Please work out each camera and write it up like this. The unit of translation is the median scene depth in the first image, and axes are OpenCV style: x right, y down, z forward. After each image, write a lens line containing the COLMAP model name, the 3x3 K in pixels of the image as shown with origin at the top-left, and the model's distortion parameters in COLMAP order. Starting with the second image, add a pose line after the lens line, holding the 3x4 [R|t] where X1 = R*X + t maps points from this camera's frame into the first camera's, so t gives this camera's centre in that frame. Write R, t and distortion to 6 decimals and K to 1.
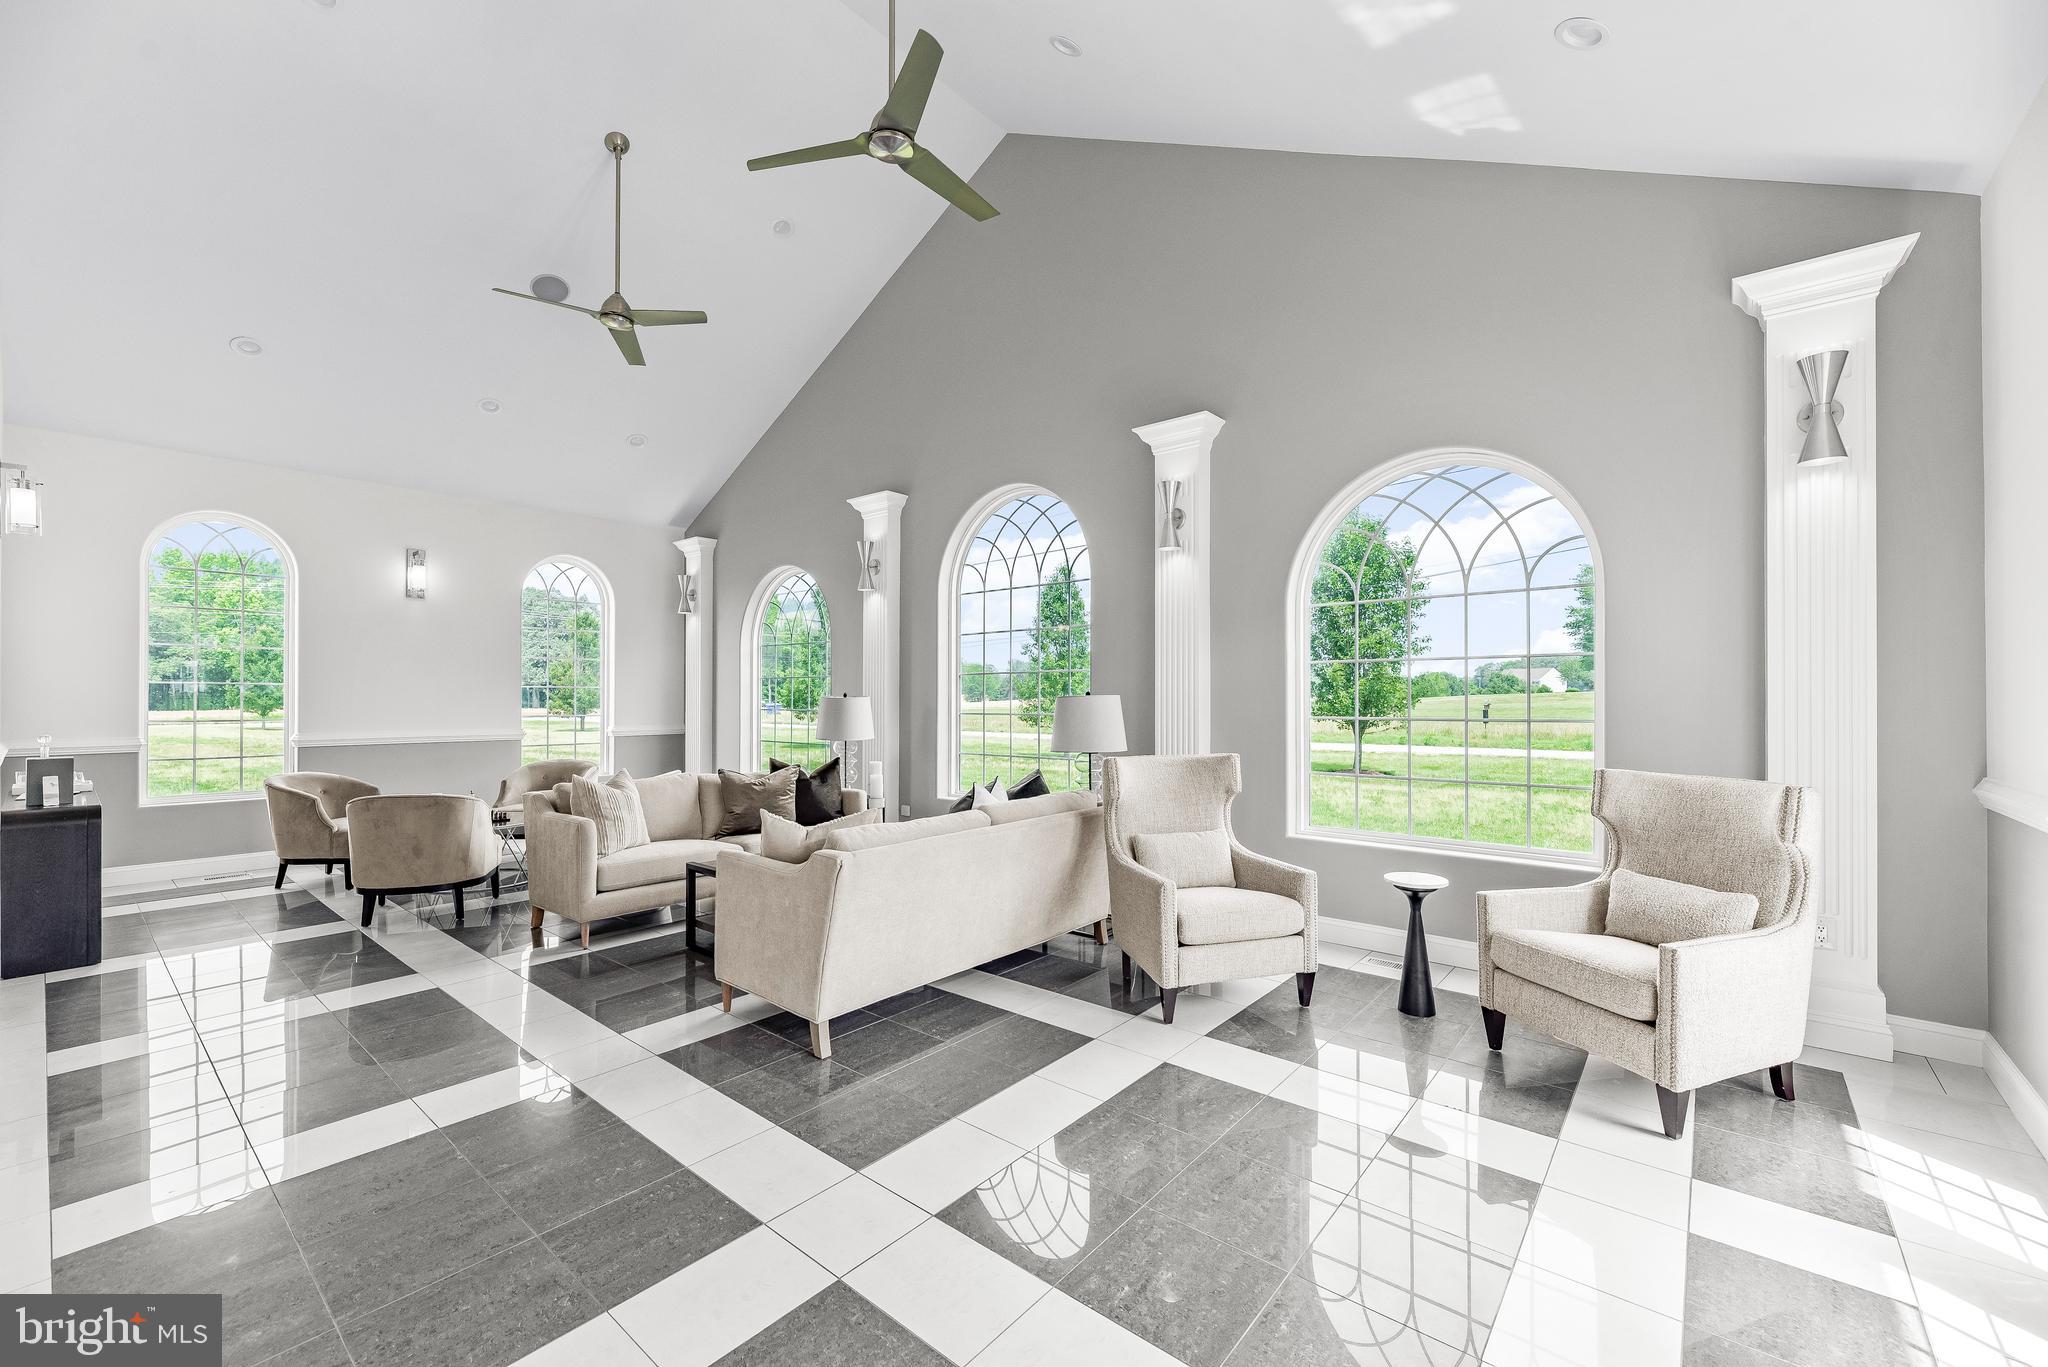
lens RADIAL K [[841.5, 0, 1016.1], [0, 841.5, 694.7], [0, 0, 1]] dist [0.003632, 0.000295]
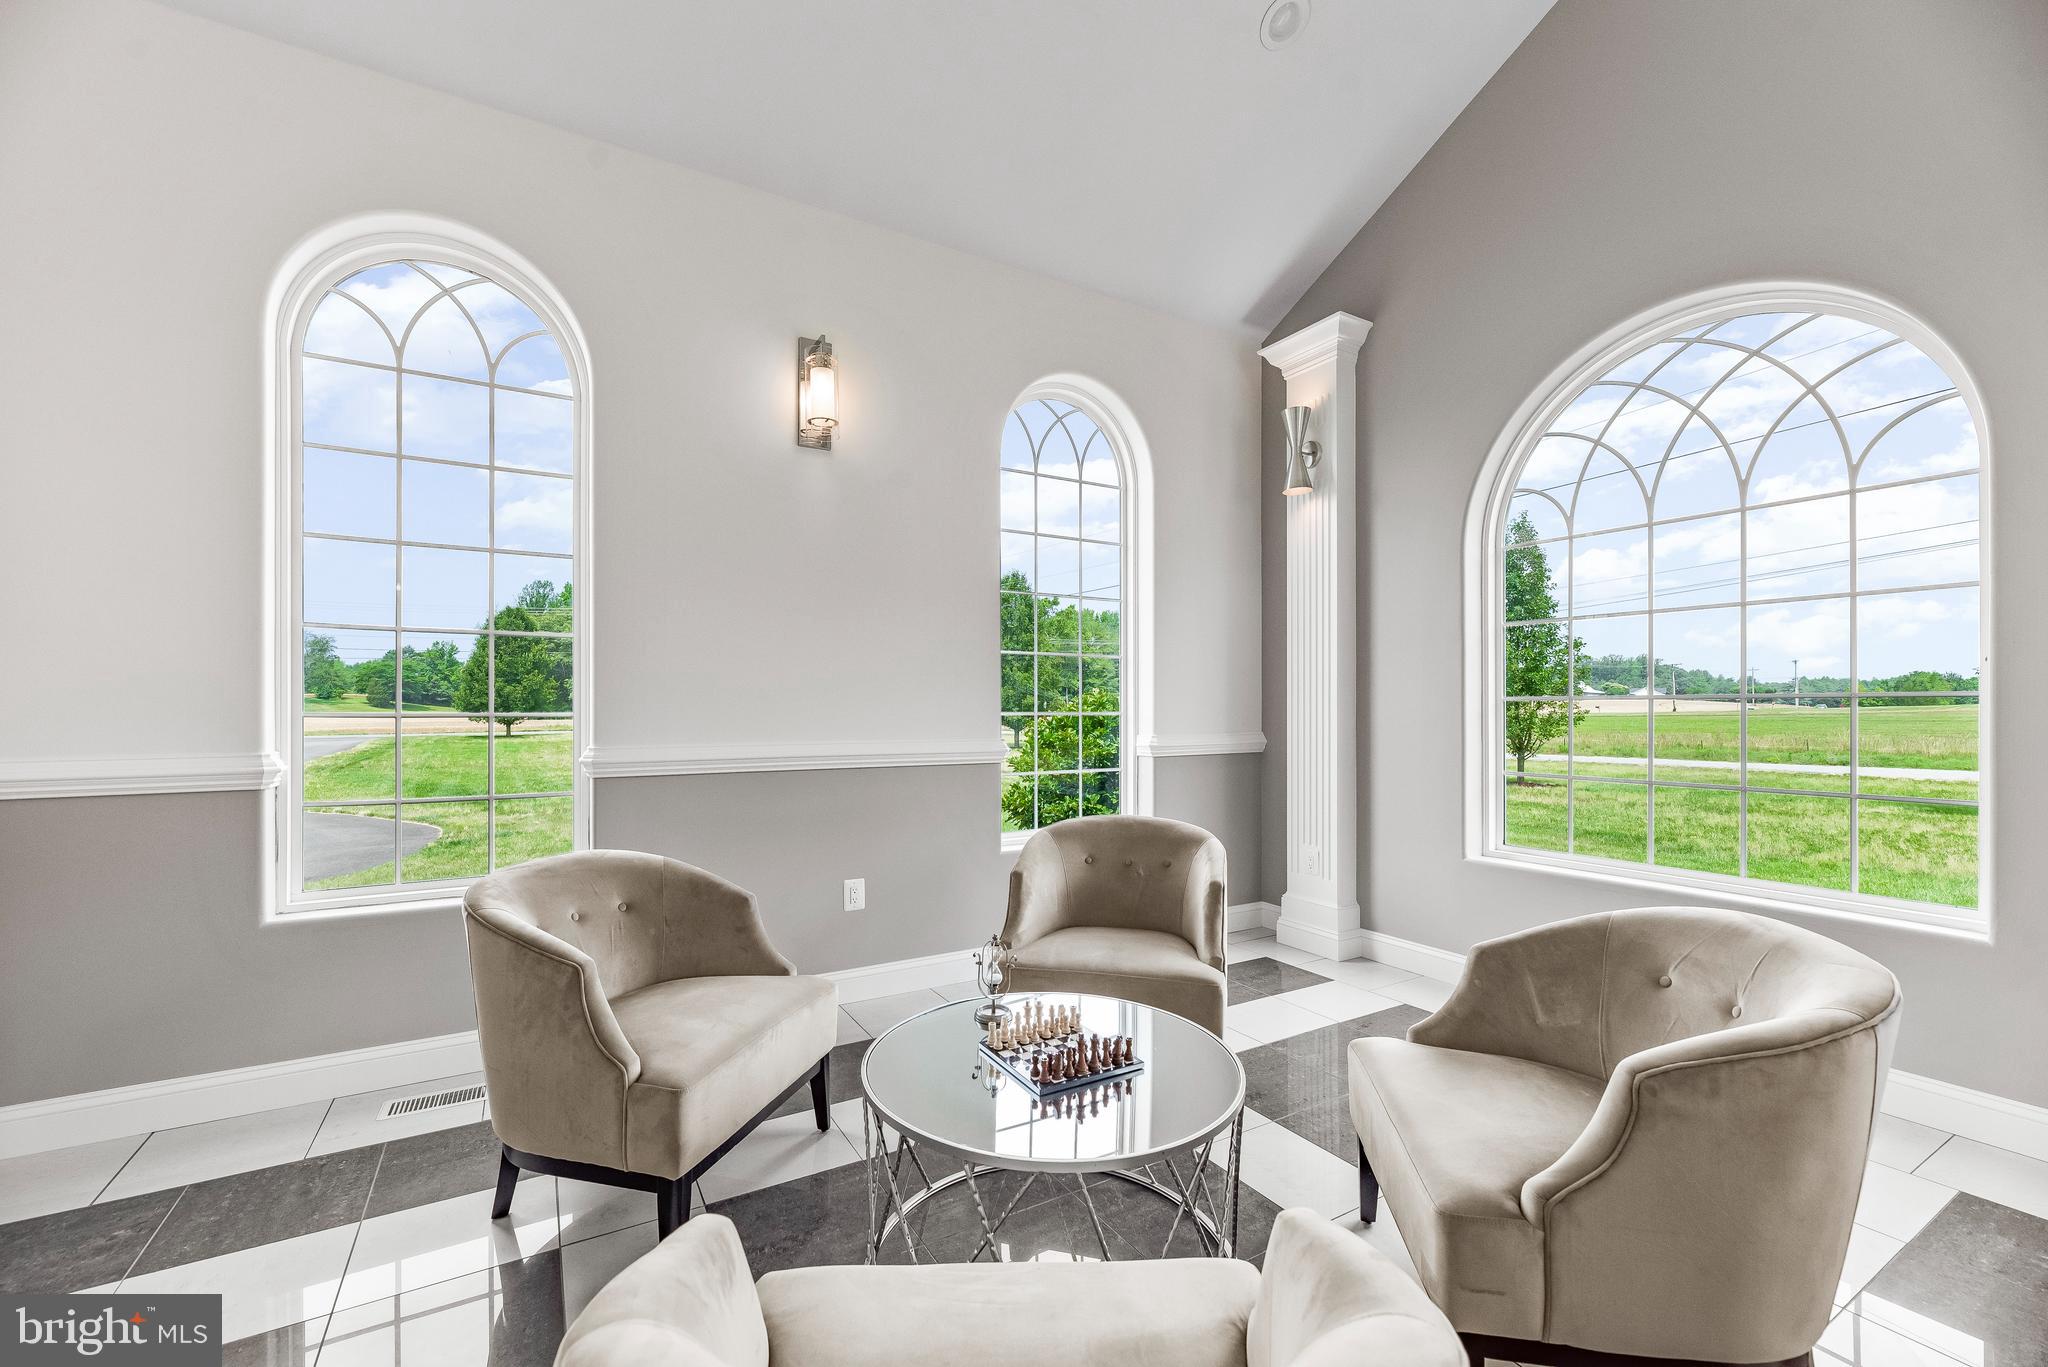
lens RADIAL K [[822.7, 0, 1018.6], [0, 822.7, 705.2], [0, 0, 1]] dist [0.018078, 0.000569]
pose [[0.946833, 0.000123, -0.321726, -0.467239], [0.002810, 0.999959, 0.008652, 0.019689], [0.321714, -0.009096, 0.946793, 0.616020]]
